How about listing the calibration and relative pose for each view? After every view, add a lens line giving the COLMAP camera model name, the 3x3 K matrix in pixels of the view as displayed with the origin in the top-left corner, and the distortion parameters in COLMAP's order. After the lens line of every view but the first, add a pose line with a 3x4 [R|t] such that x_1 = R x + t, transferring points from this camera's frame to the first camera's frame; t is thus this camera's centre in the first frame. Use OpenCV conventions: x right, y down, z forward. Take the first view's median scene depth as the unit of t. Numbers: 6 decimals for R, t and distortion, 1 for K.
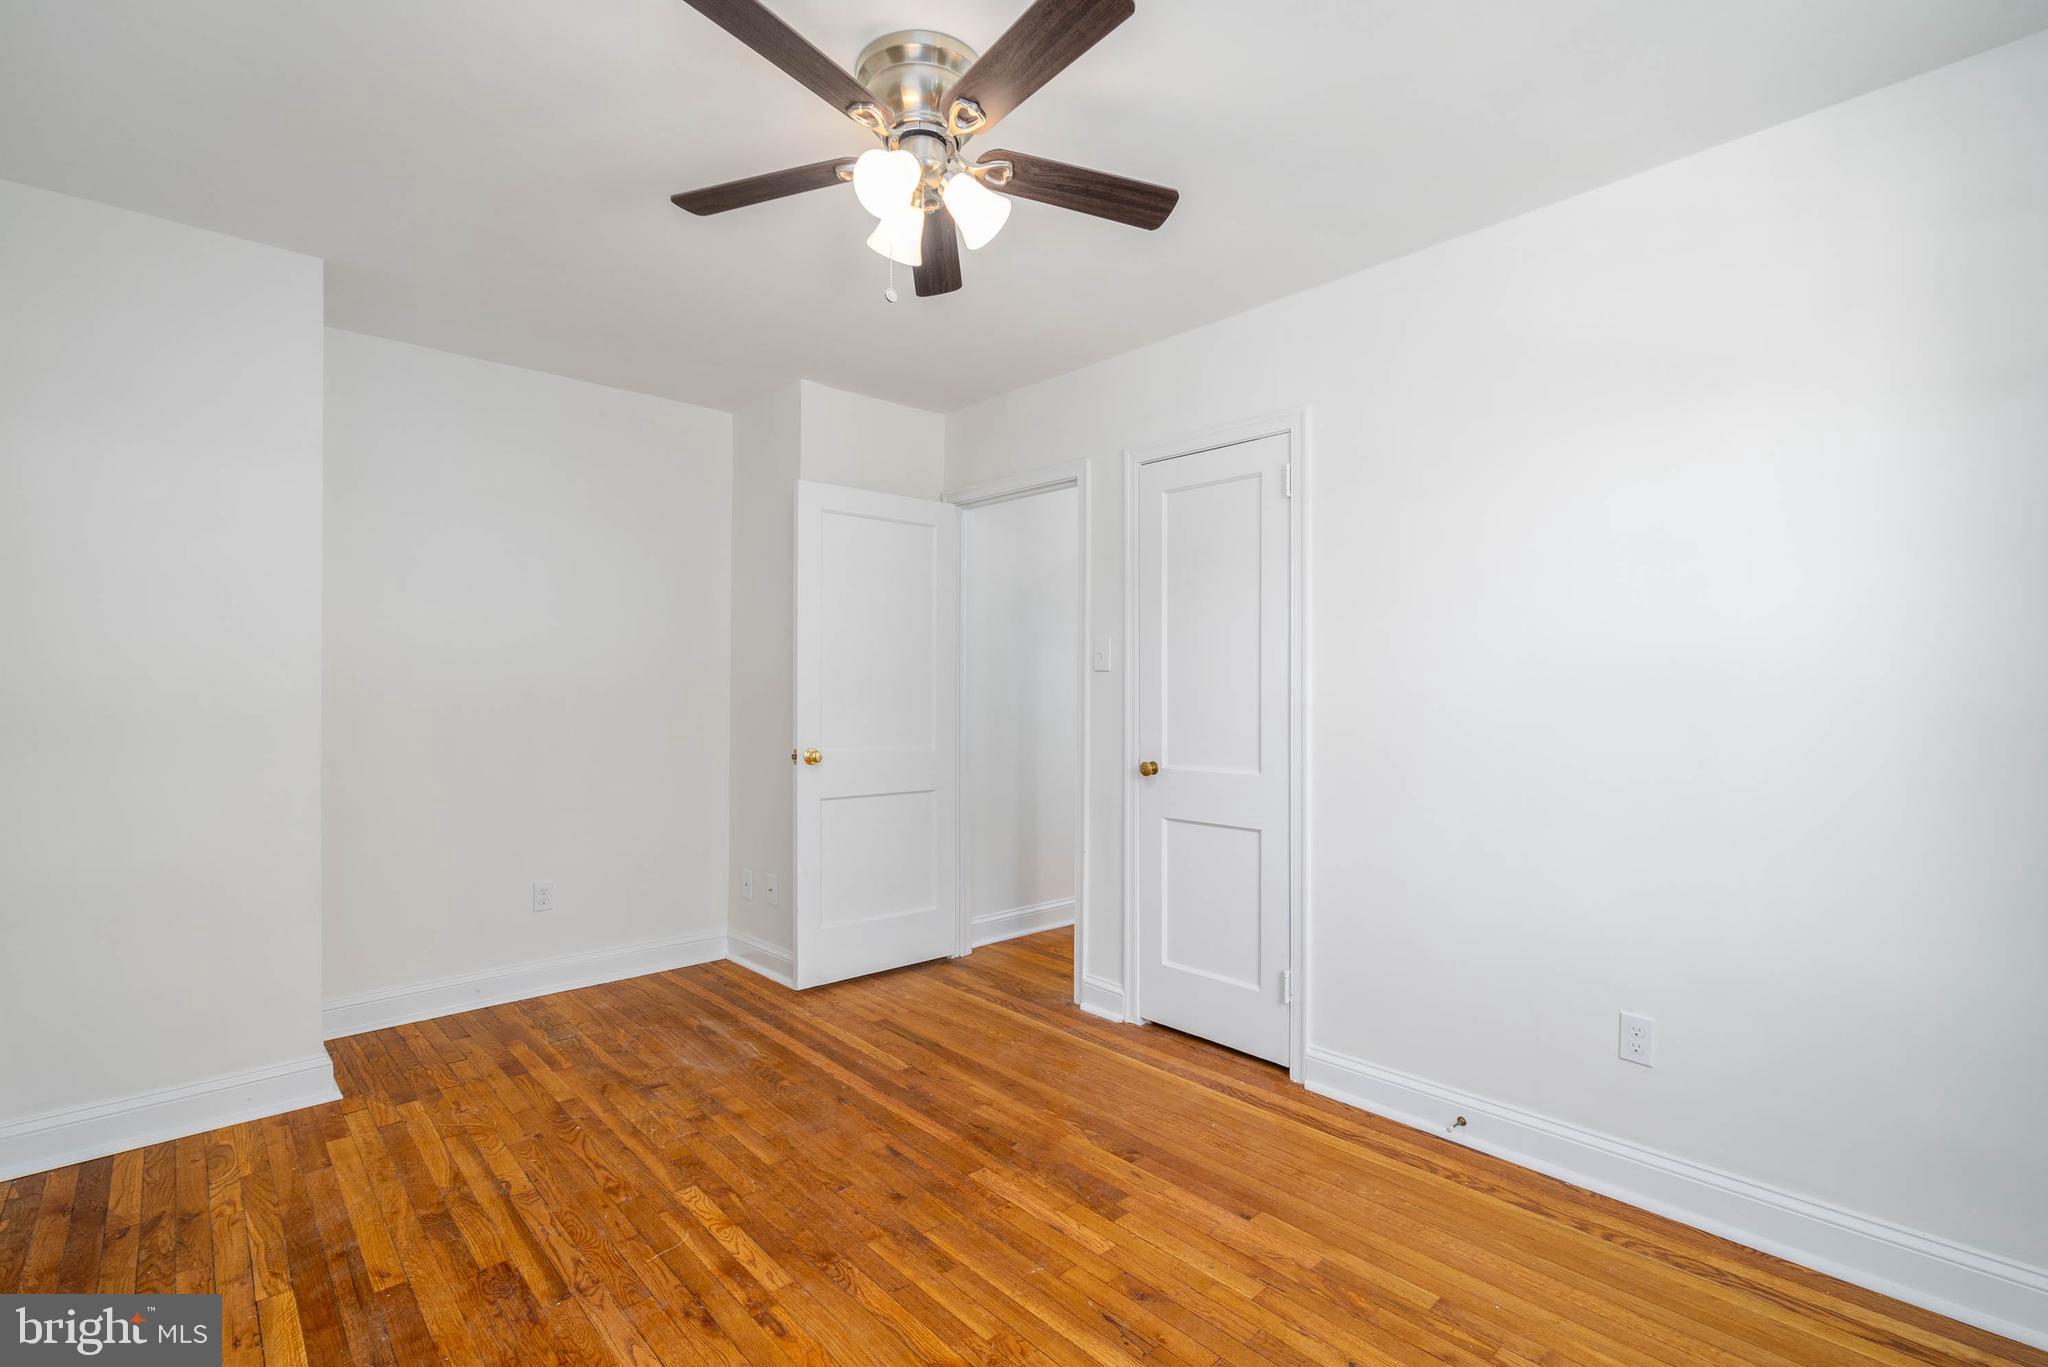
lens RADIAL K [[959.1, 0, 1031.7], [0, 959.1, 672.3], [0, 0, 1]] dist [-0.002049, 0.000946]
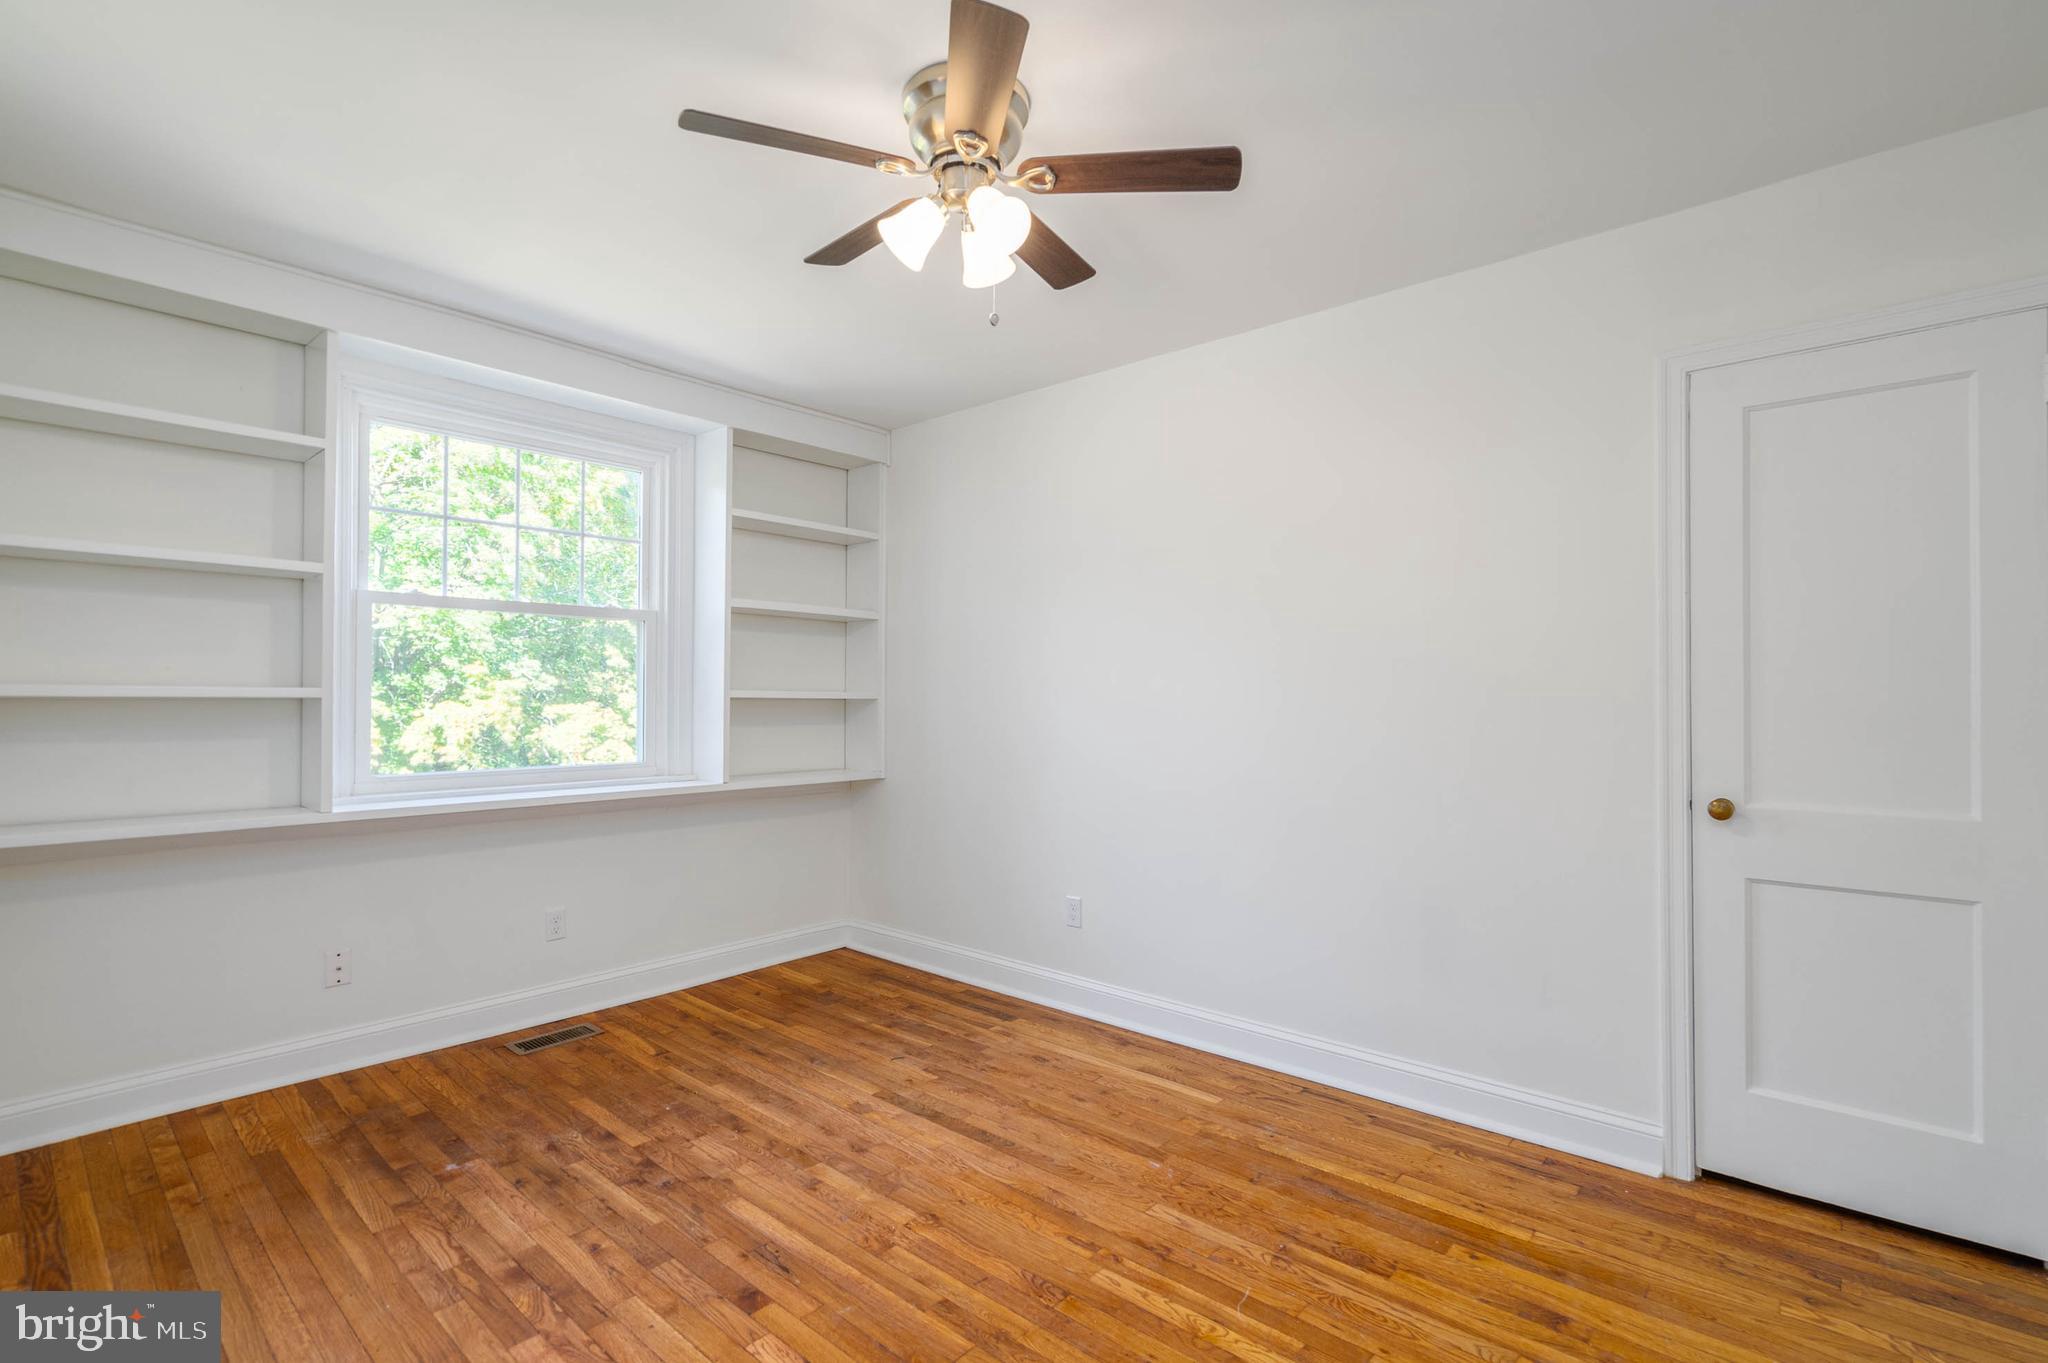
lens RADIAL K [[959.1, 0, 1031.7], [0, 959.1, 670.3], [0, 0, 1]] dist [-0.002049, 0.000946]
pose [[-0.994879, -0.007057, -0.100831, -0.081157], [-0.003470, 0.999356, -0.035706, 0.024649], [0.101018, -0.035173, -0.994263, 2.032526]]
